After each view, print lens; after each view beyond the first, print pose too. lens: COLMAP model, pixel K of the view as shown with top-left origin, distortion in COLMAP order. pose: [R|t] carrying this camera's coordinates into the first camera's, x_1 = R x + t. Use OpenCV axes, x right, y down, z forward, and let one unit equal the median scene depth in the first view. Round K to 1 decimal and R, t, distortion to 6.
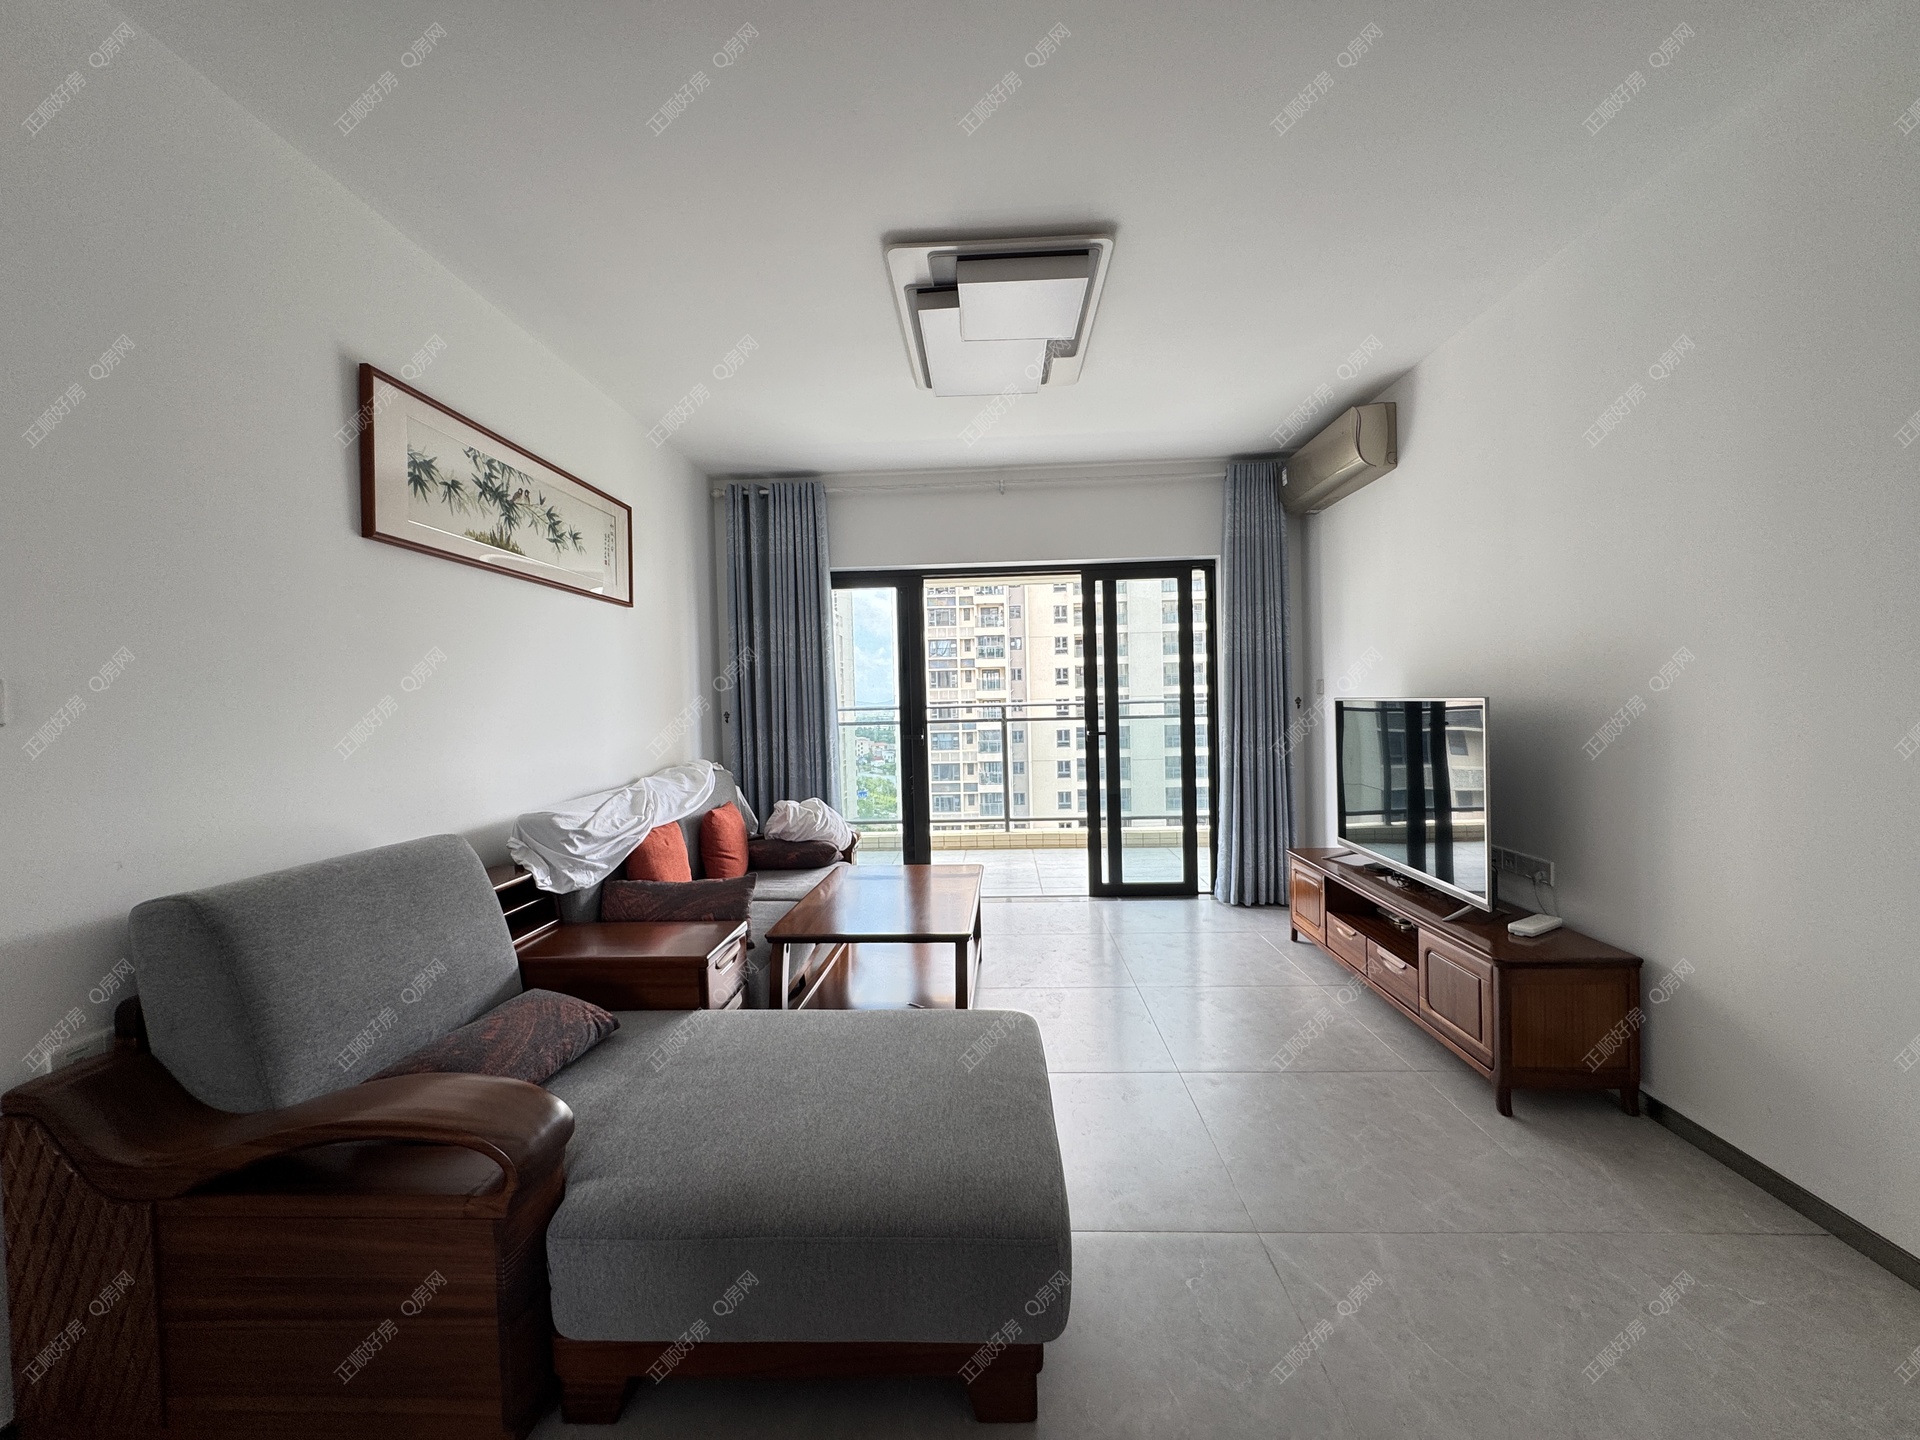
lens RADIAL K [[771.8, 0, 960.1], [0, 771.8, 714.7], [0, 0, 1]] dist [-0.000197, 0.000002]
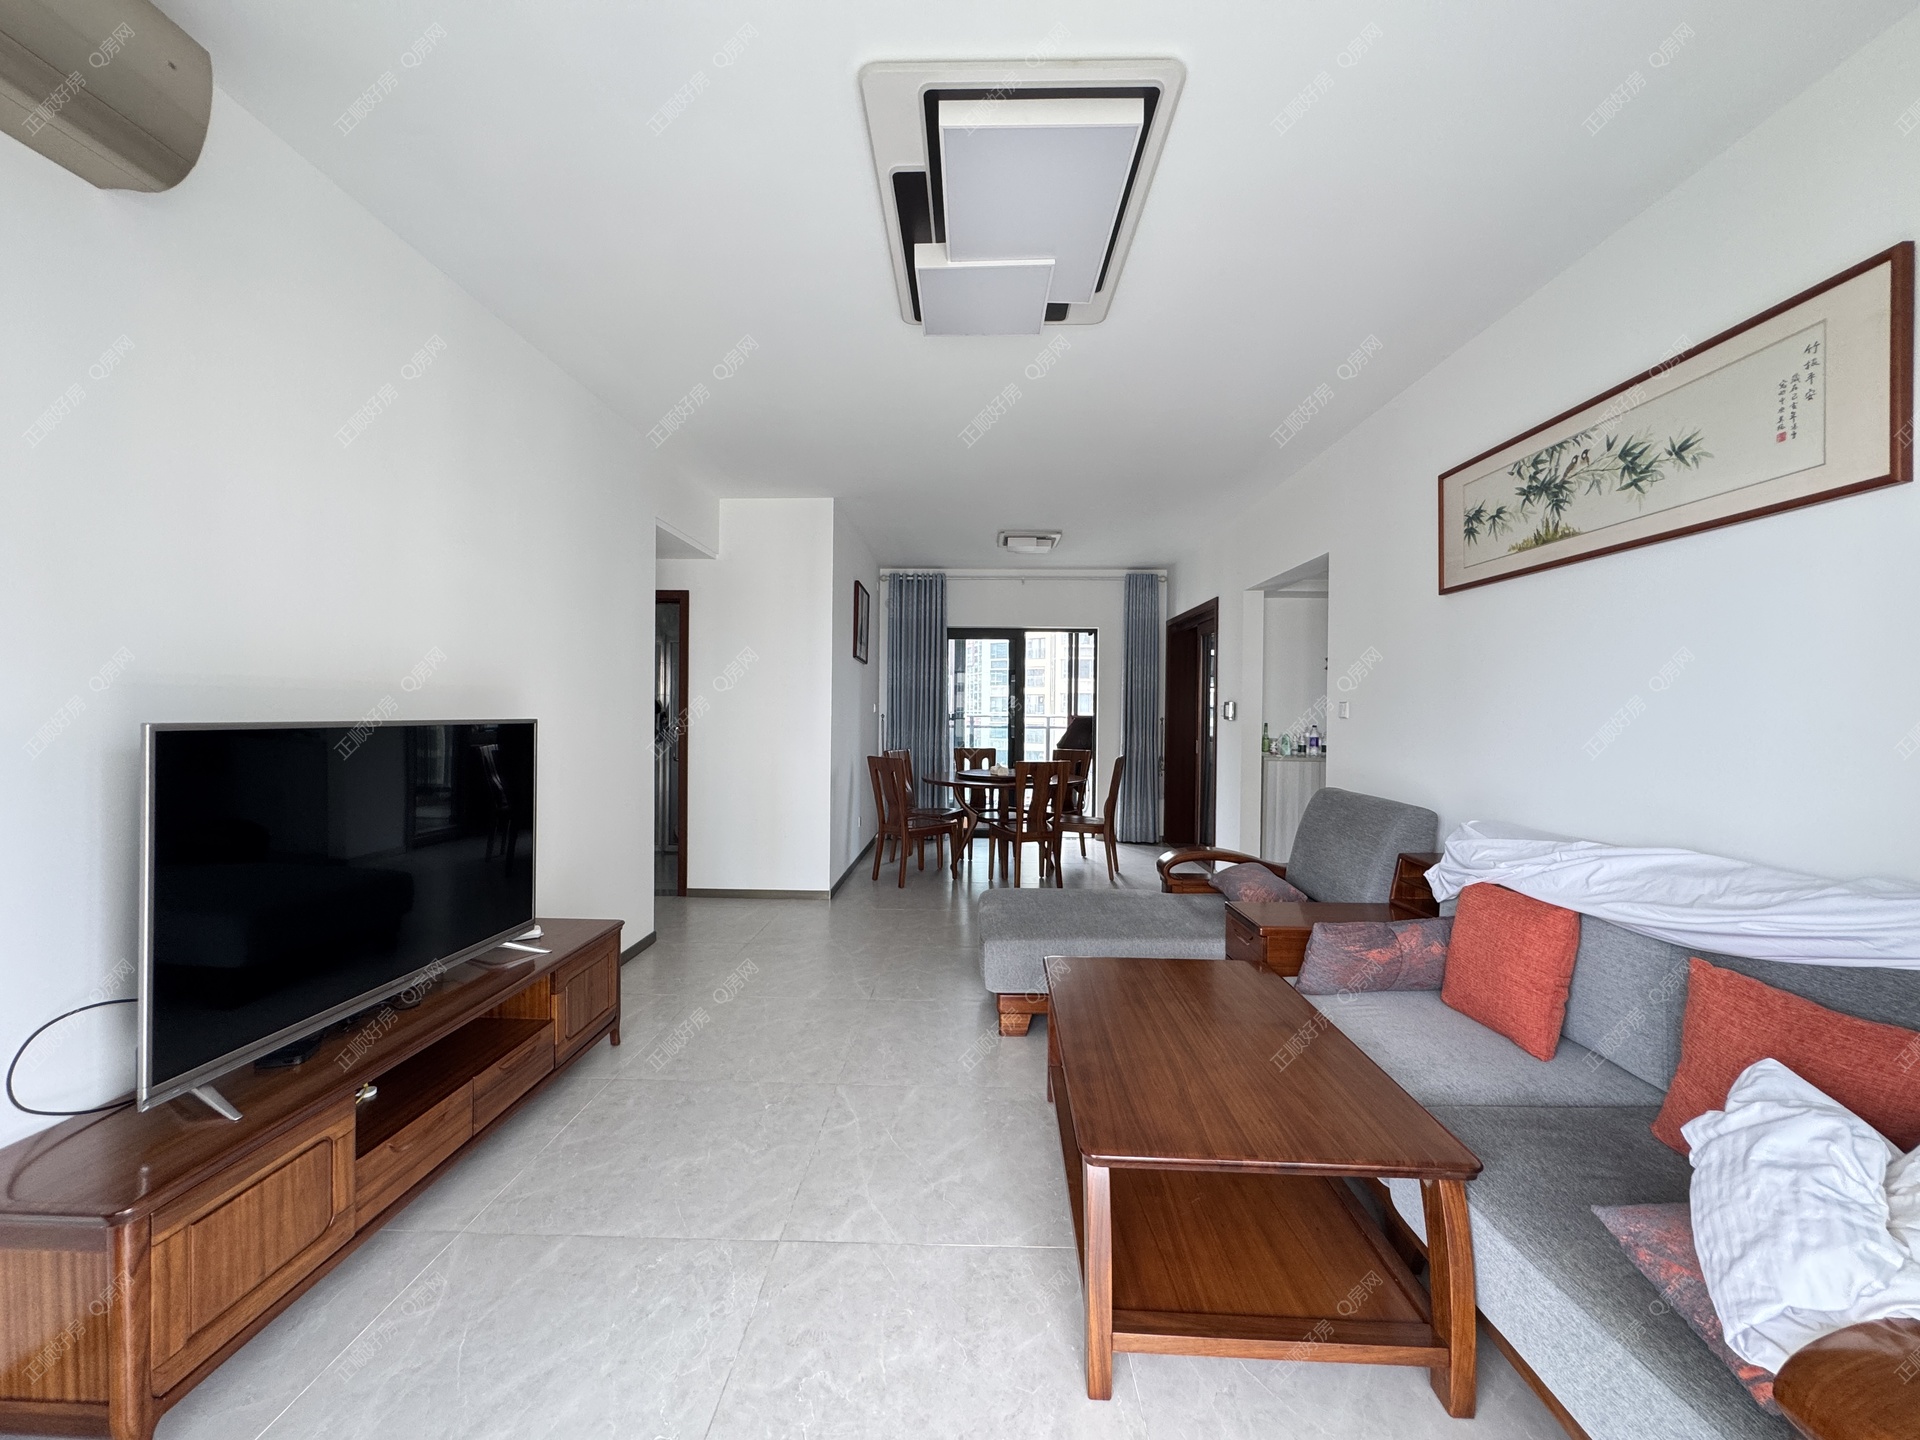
lens RADIAL K [[771.8, 0, 963.2], [0, 771.8, 720.3], [0, 0, 1]] dist [-0.000197, 0.000002]
pose [[-0.999598, 0.012362, -0.025518, 0.127490], [0.011619, 0.999510, 0.029075, -0.038030], [0.025865, 0.028767, -0.999251, 1.889730]]
